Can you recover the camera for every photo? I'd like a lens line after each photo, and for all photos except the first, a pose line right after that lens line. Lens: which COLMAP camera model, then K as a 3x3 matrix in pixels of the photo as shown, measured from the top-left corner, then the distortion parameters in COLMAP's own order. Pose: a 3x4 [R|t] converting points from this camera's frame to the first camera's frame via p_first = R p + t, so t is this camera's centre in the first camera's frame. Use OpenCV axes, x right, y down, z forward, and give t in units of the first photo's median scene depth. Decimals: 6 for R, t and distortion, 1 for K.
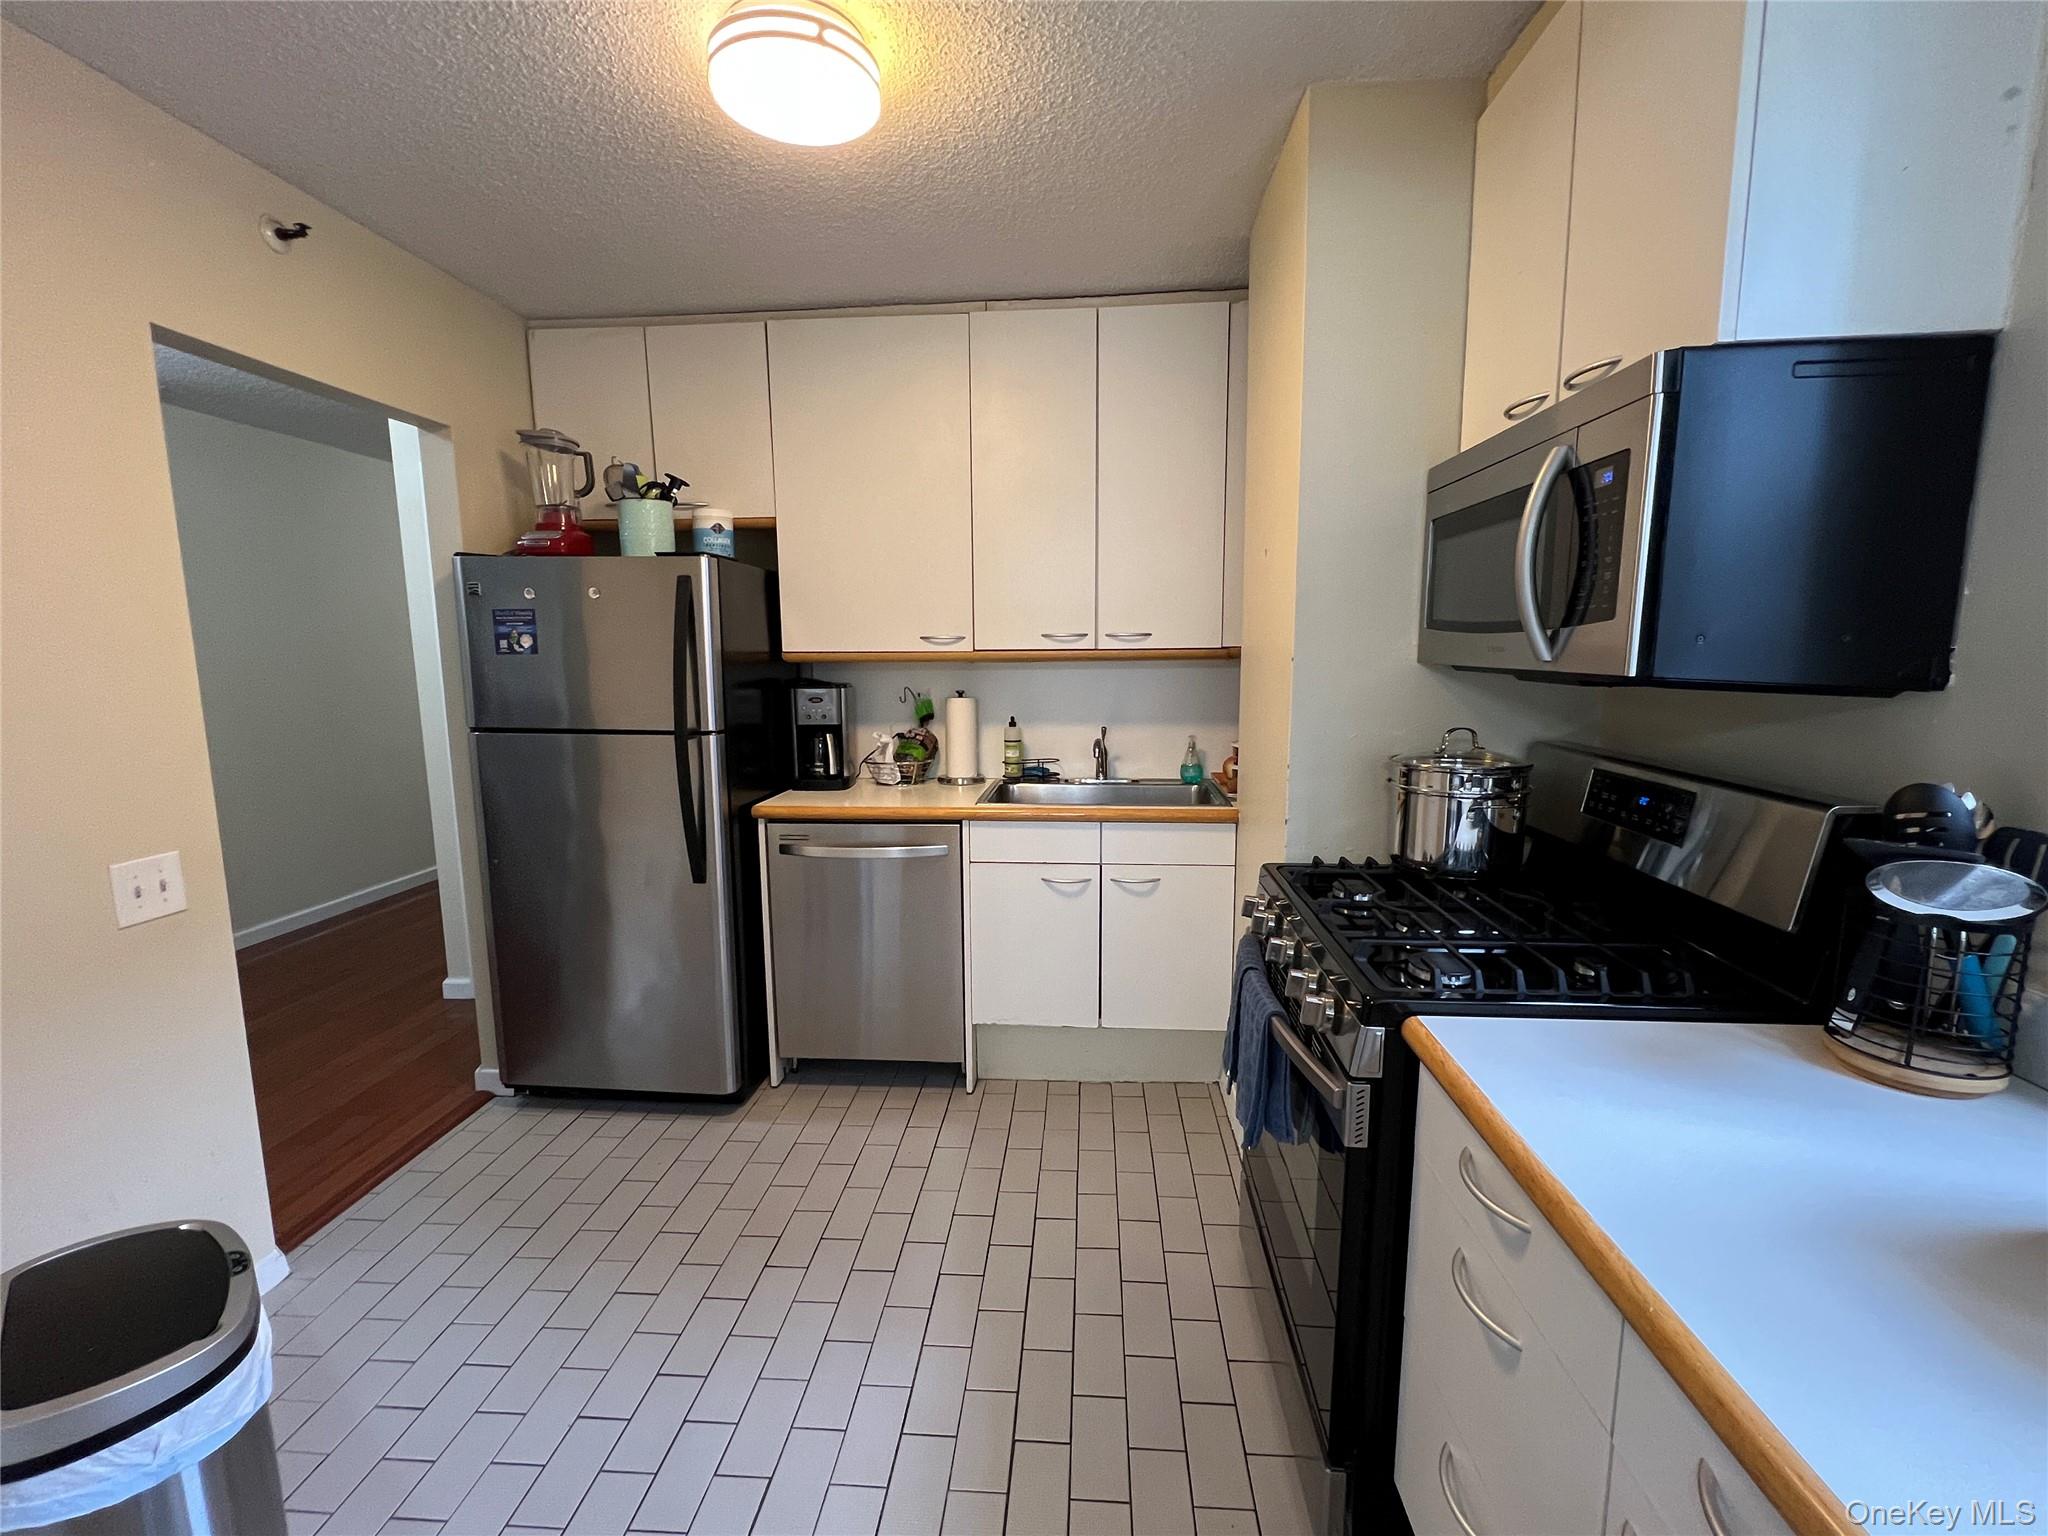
lens RADIAL K [[886.2, 0, 1031.2], [0, 886.2, 770.9], [0, 0, 1]] dist [-0.001730, 0.000199]
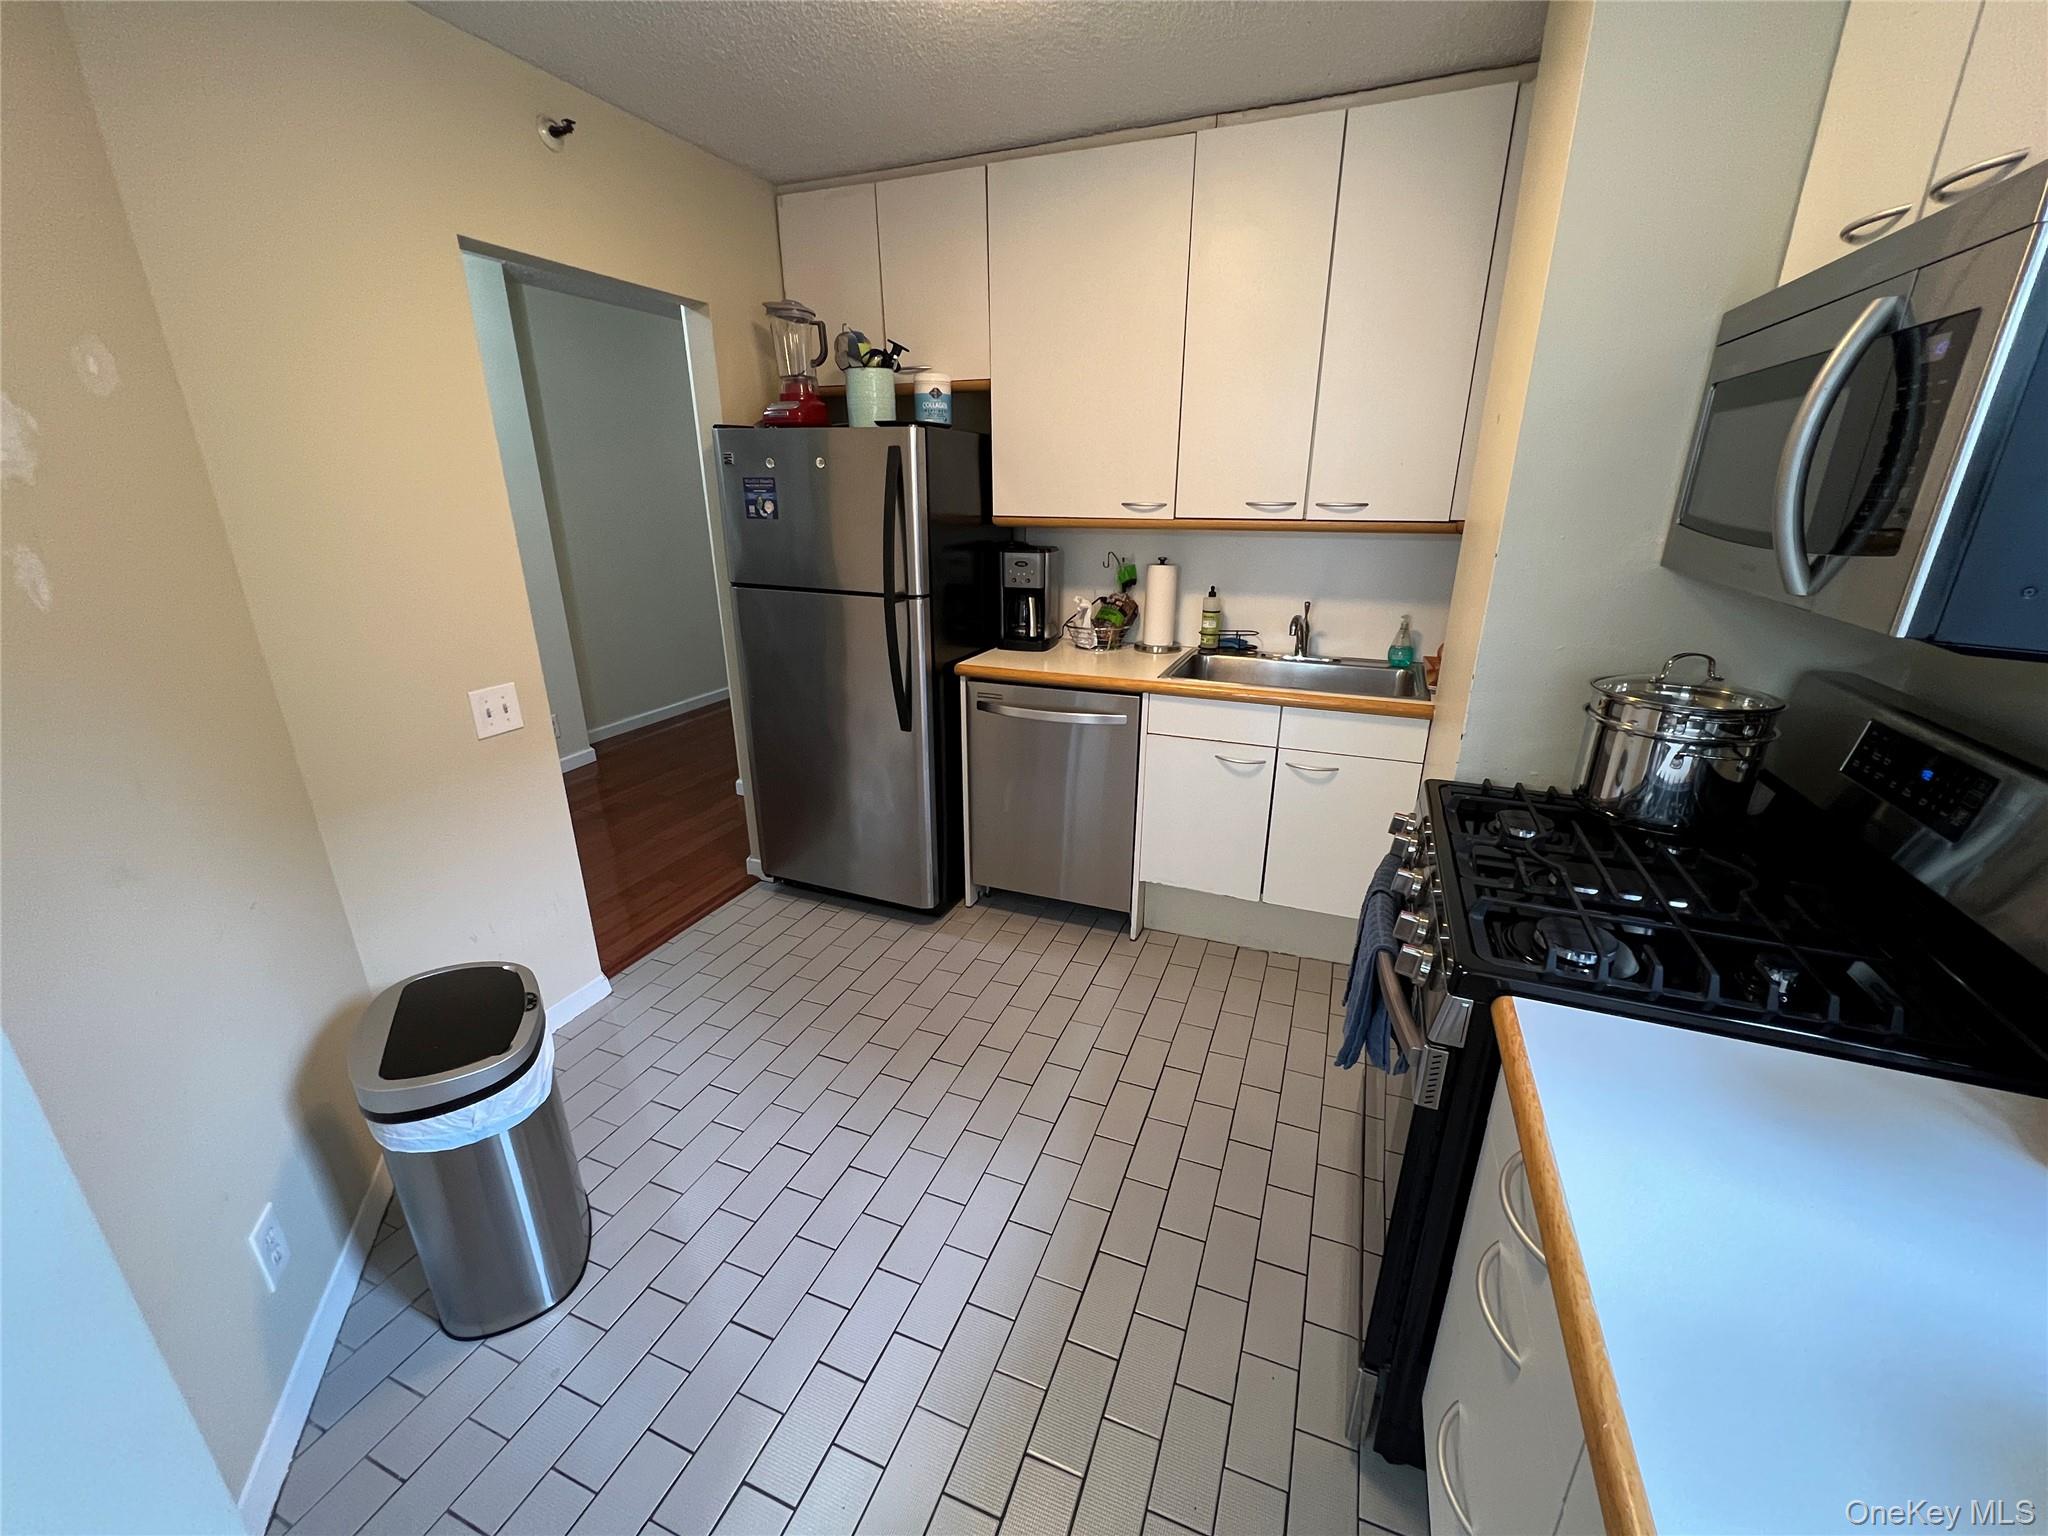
lens RADIAL K [[826.8, 0, 1025.5], [0, 826.8, 773.6], [0, 0, 1]] dist [-0.000891, -0.000013]
pose [[0.952901, 0.106636, -0.283916, 0.075850], [-0.048461, 0.977656, 0.204548, -0.042436], [0.299385, -0.181155, 0.936777, 0.040608]]
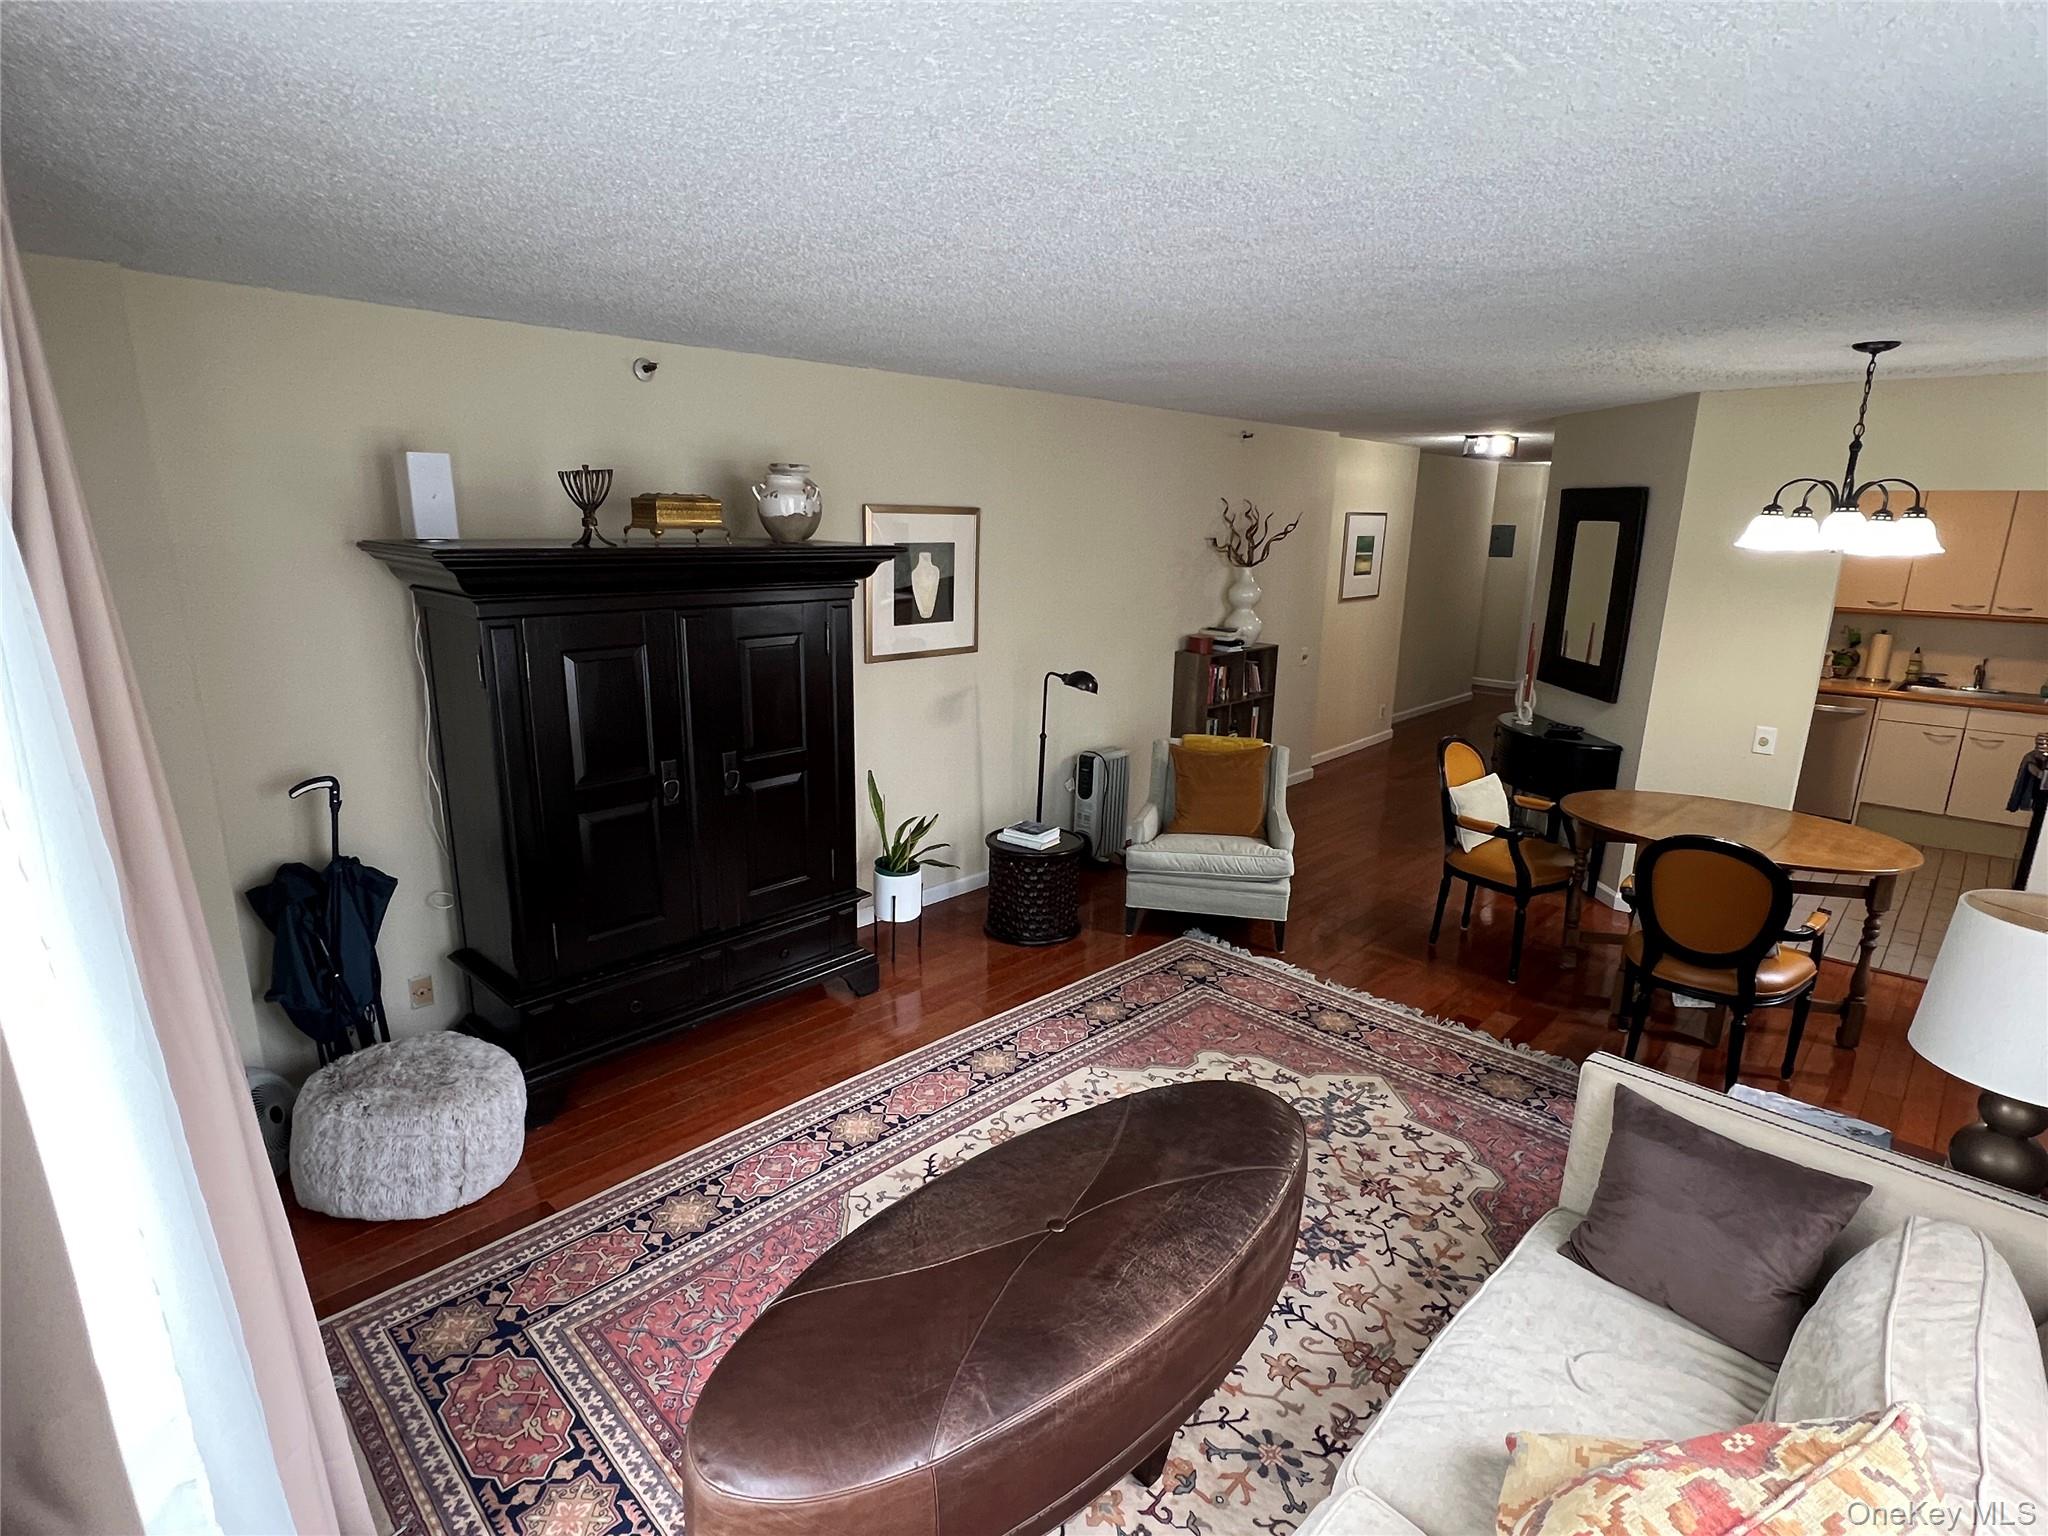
lens RADIAL K [[1024.6, 0, 1024.0], [0, 1024.6, 768.0], [0, 0, 1]] dist [-0.003357, -0.001187]
pose [[0.766548, 0.171498, -0.618864, -0.103752], [-0.112680, 0.984650, 0.133293, 0.125757], [0.632224, -0.032442, 0.774106, -2.051707]]
